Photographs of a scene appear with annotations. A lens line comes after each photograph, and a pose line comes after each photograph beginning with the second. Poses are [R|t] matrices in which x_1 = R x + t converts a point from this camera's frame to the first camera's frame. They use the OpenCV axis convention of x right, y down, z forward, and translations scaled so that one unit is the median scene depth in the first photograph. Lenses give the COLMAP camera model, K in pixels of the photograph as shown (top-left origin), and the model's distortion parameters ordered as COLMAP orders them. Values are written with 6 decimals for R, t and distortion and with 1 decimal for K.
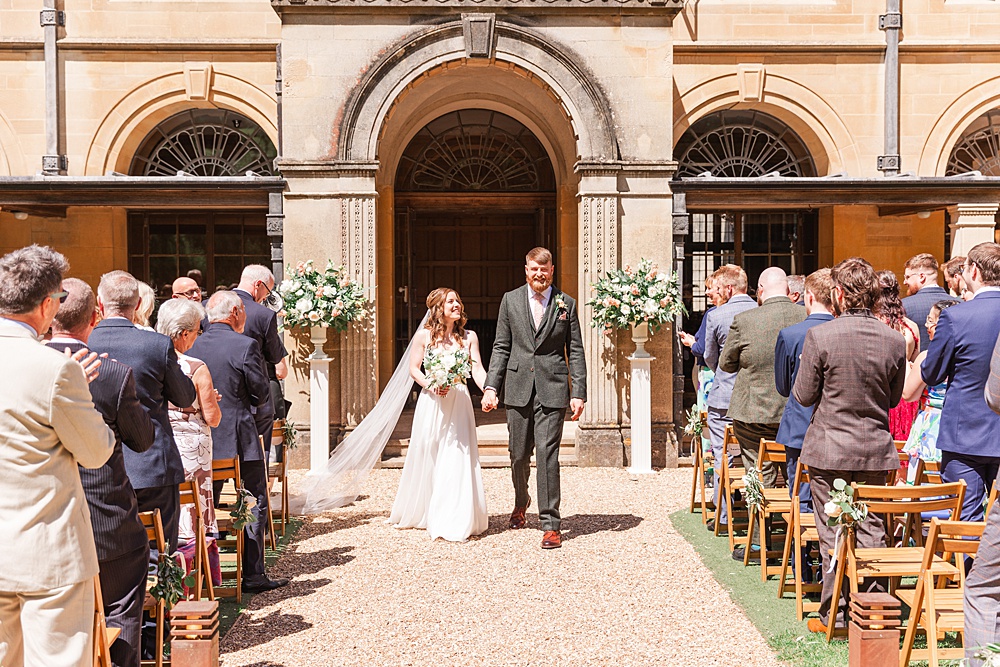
lens RADIAL K [[1291.9, 0, 499.8], [0, 1291.9, 332.9], [0, 0, 1]] dist [0.002152, 0.000000]
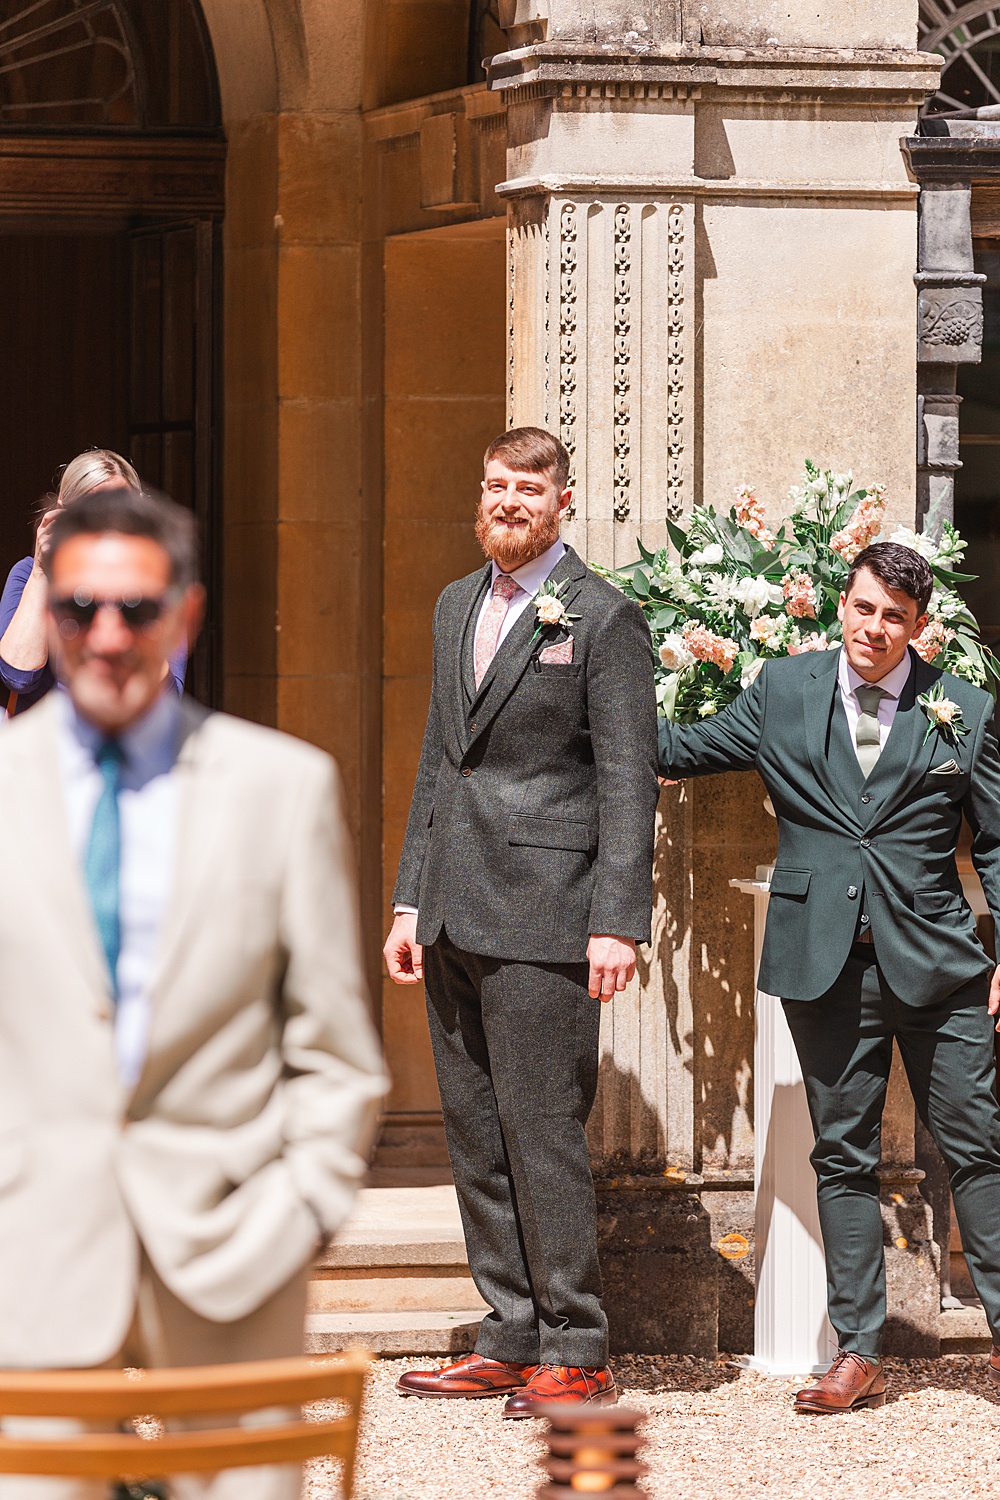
lens RADIAL K [[8588.3, 0, 500.1], [0, 8588.3, 750.0], [0, 0, 1]] dist [0.264207, 0.000000]
pose [[0.976592, 0.003861, 0.215066, -0.278745], [-0.000419, 0.999871, -0.016046, 0.019666], [-0.215100, 0.015580, 0.976468, -0.515048]]
